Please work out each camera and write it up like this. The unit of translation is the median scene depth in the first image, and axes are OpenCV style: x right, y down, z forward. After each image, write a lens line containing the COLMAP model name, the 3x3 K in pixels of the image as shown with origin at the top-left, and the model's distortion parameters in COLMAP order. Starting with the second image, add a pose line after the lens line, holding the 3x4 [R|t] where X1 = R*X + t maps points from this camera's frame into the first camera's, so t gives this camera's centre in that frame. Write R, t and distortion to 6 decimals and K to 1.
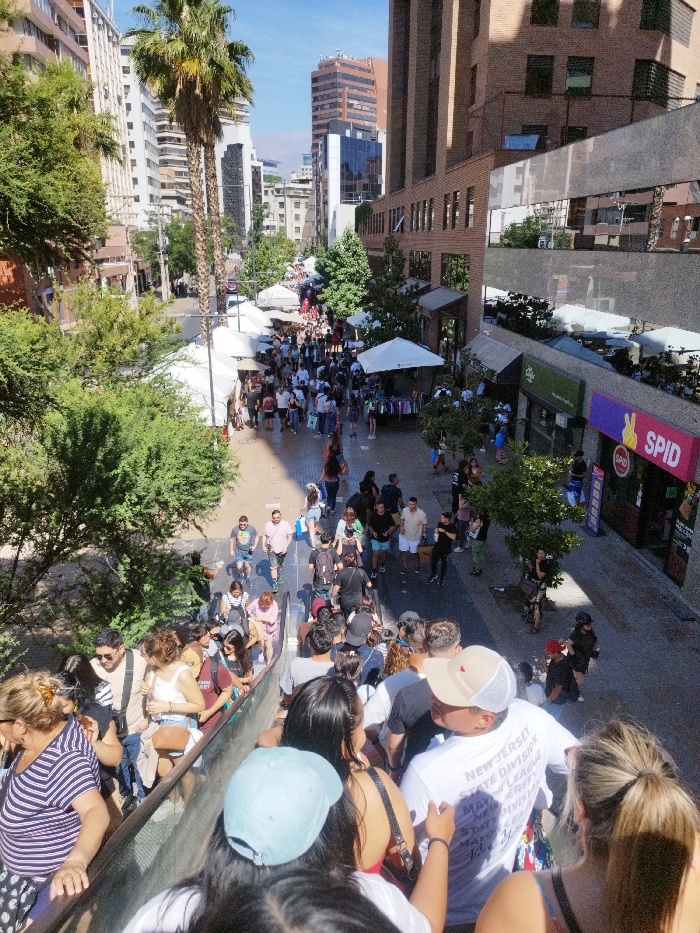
lens RADIAL K [[668.7, 0, 339.7], [0, 668.7, 462.5], [0, 0, 1]] dist [0.019242, -0.004826]
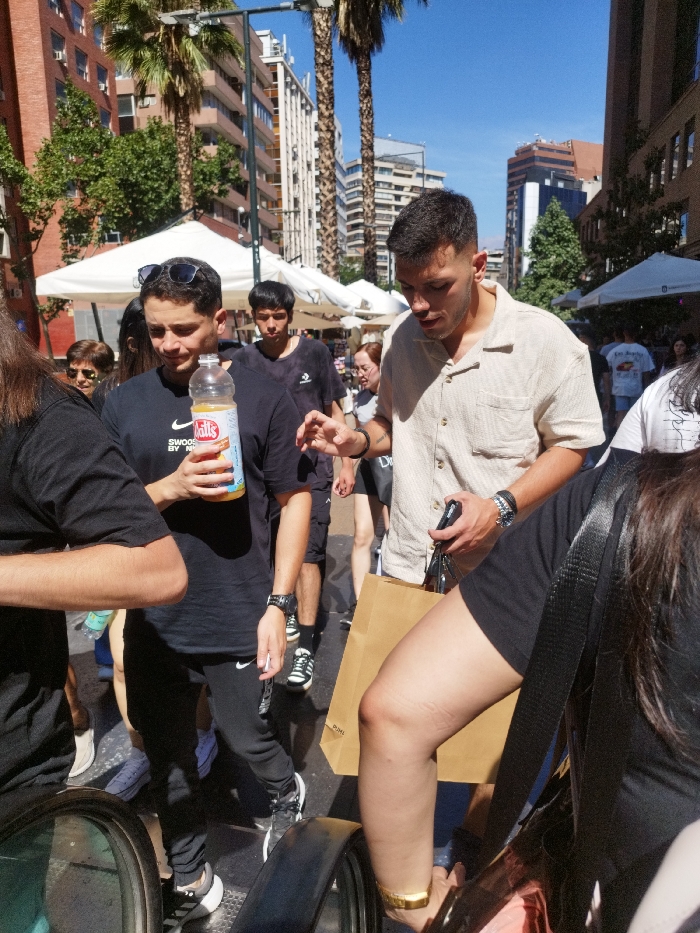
lens RADIAL K [[668.7, 0, 339.7], [0, 668.7, 462.5], [0, 0, 1]] dist [0.019242, -0.004826]
pose [[0.962726, 0.027695, -0.269058, -0.003342], [-0.065063, 0.989248, -0.130977, 0.020615], [0.262538, 0.143600, 0.954176, 0.115331]]
